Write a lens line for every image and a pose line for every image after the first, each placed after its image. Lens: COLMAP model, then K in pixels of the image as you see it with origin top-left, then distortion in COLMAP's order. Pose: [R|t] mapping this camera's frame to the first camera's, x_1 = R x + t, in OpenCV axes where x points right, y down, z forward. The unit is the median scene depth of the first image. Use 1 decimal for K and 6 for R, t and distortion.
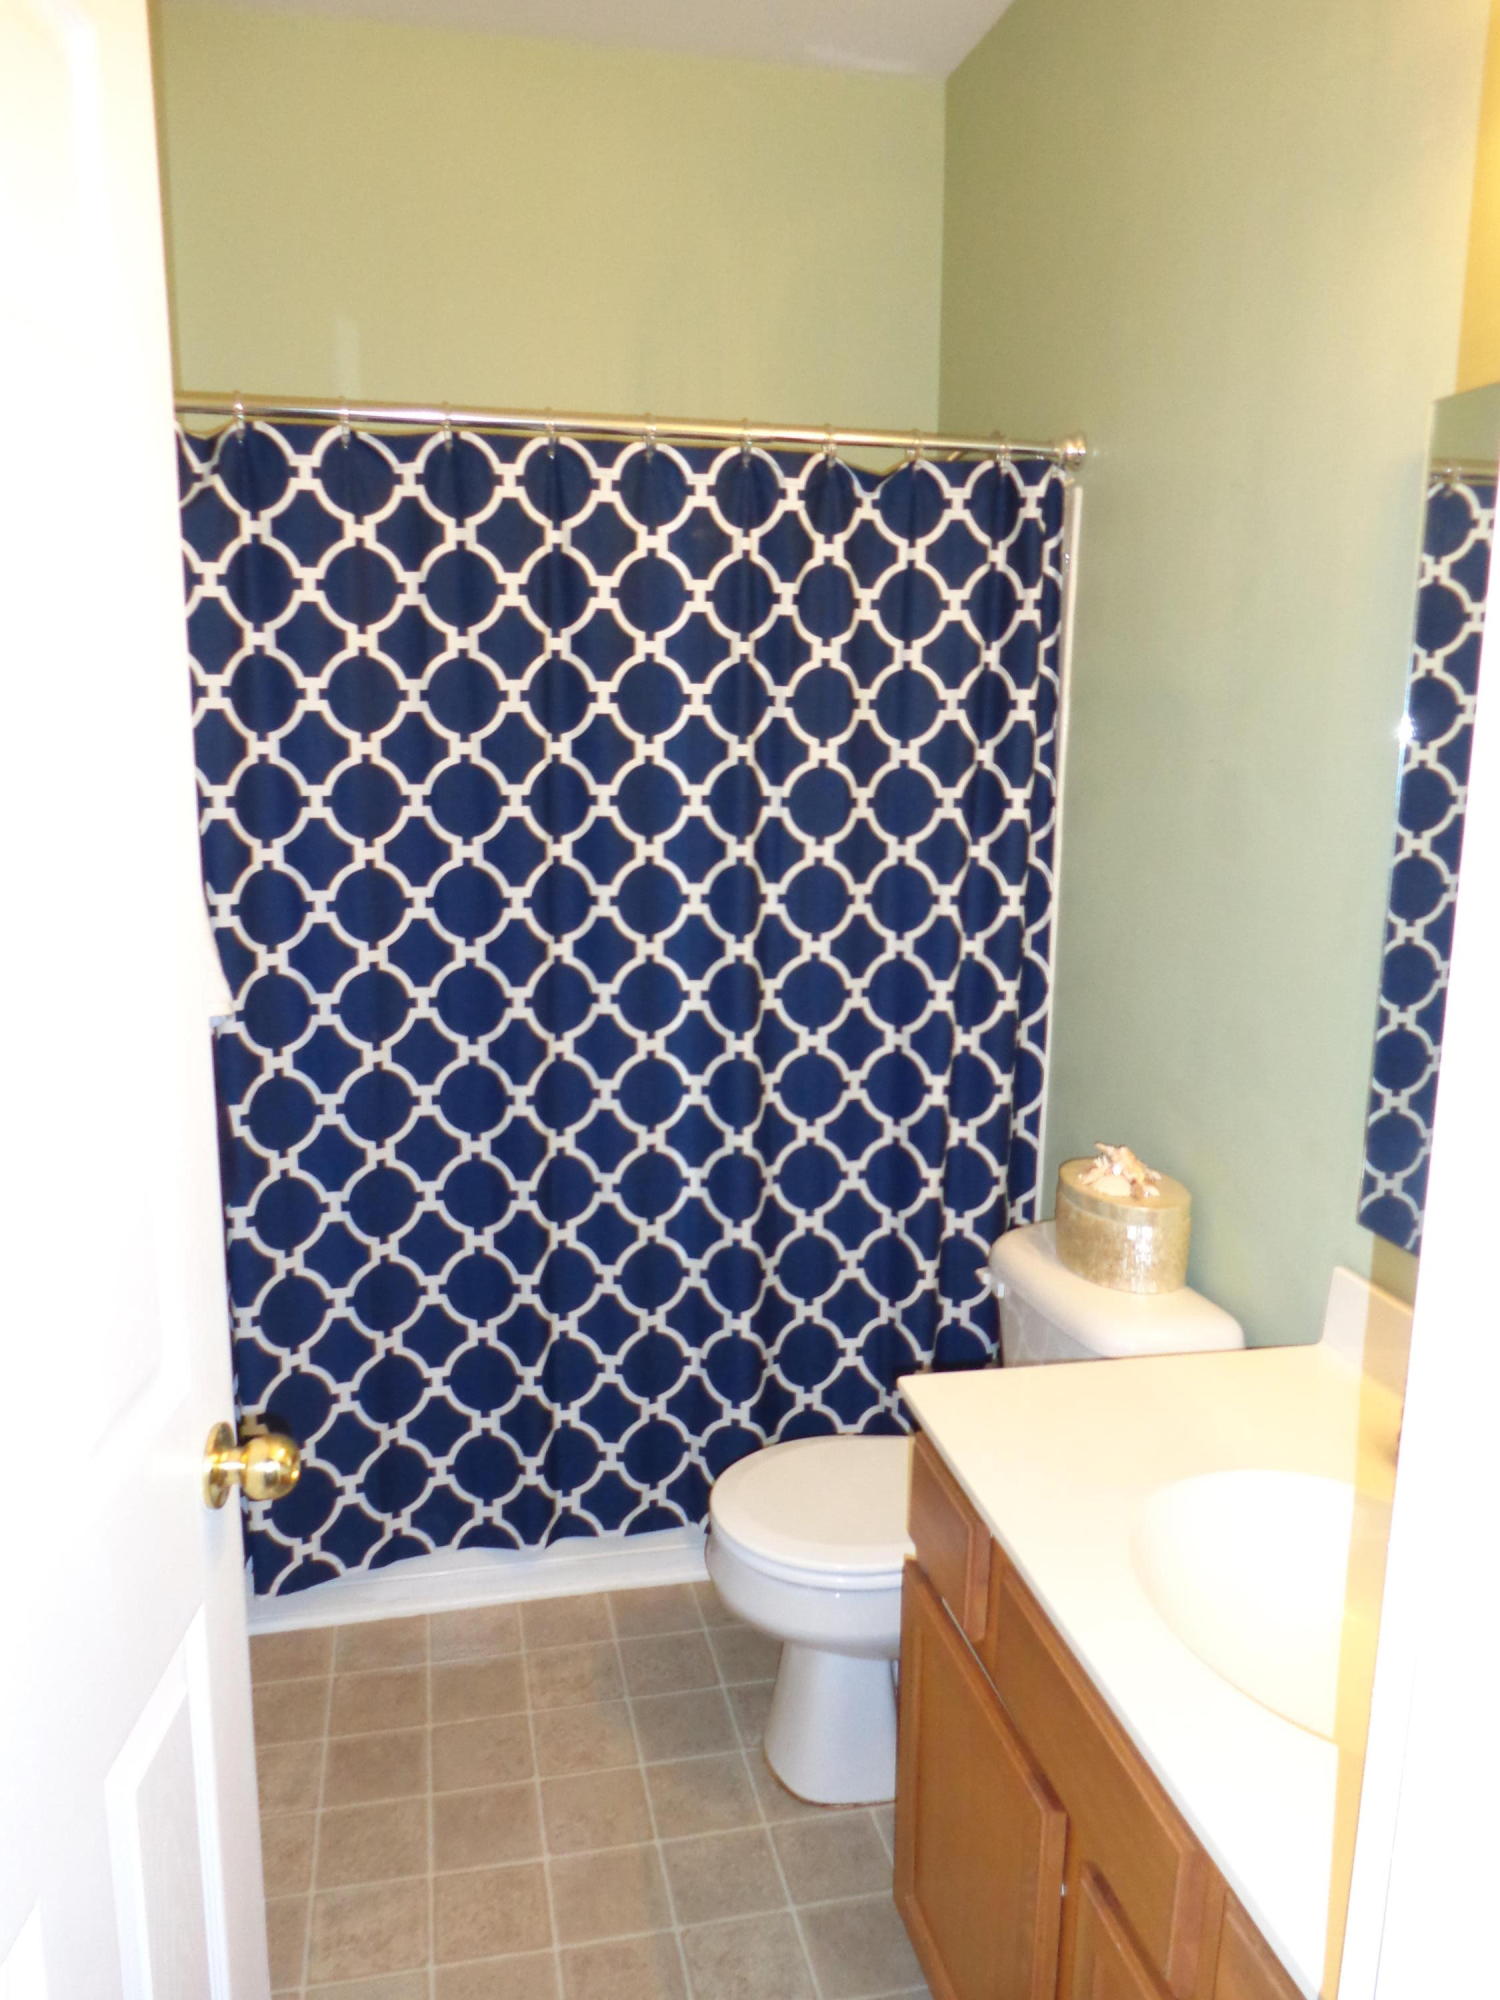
lens RADIAL K [[1482.9, 0, 752.1], [0, 1482.9, 998.9], [0, 0, 1]] dist [-0.002385, -0.009031]
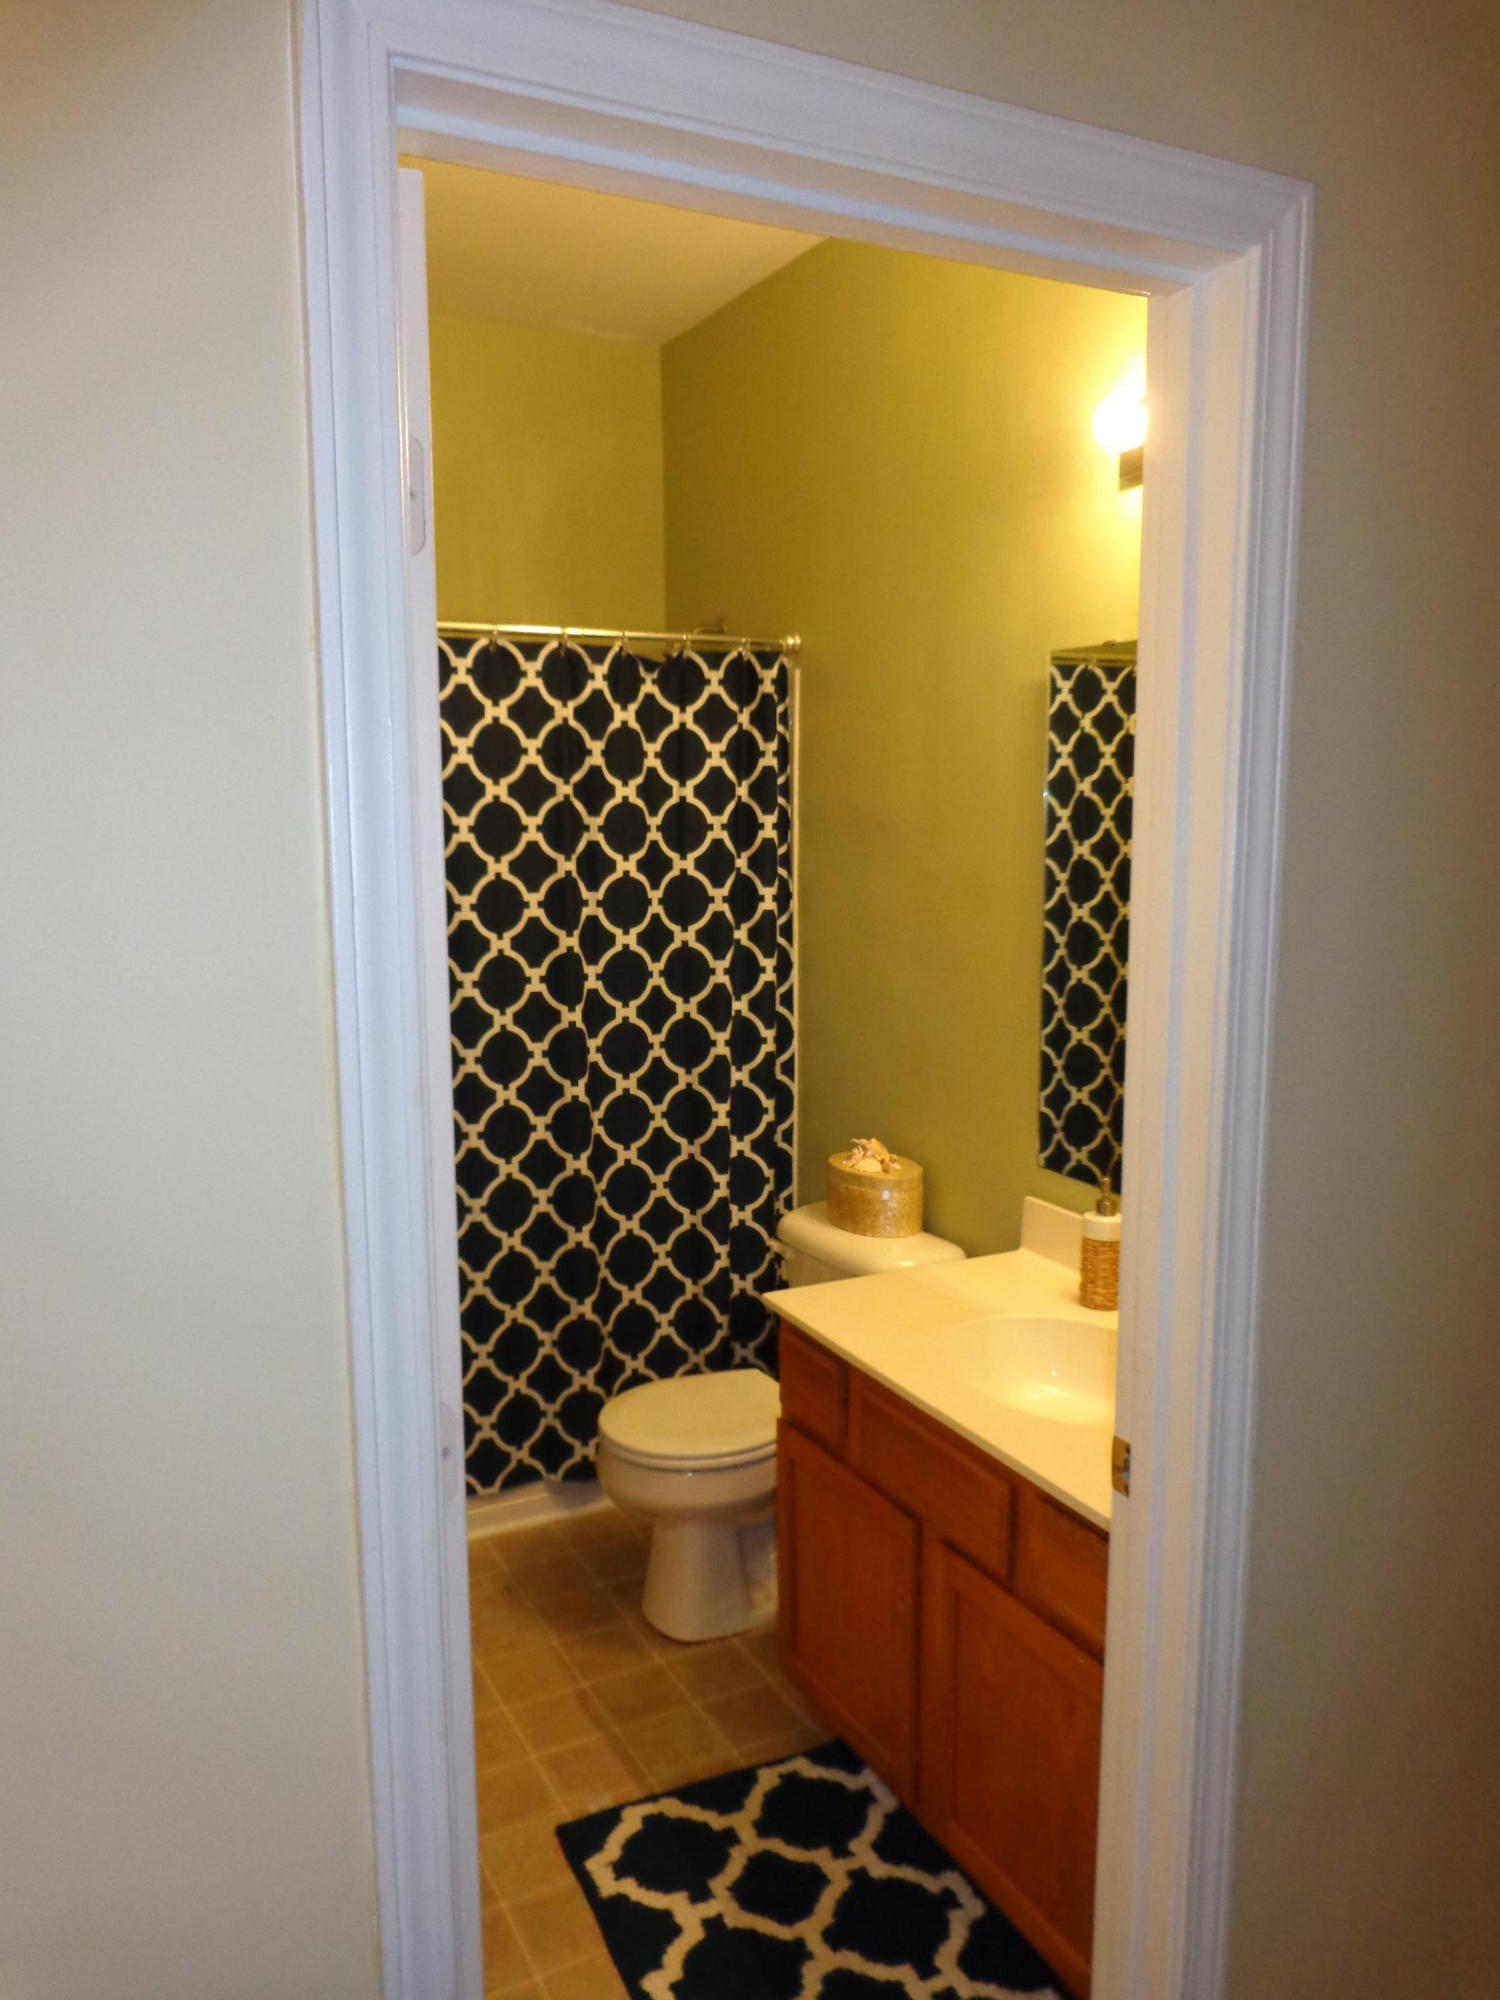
lens RADIAL K [[1482.9, 0, 747.2], [0, 1482.9, 1001.3], [0, 0, 1]] dist [-0.002385, -0.009031]
pose [[0.965106, -0.053663, 0.256302, -0.193118], [0.066582, 0.996897, -0.041991, 0.018164], [-0.253253, 0.057590, 0.965684, -0.301486]]
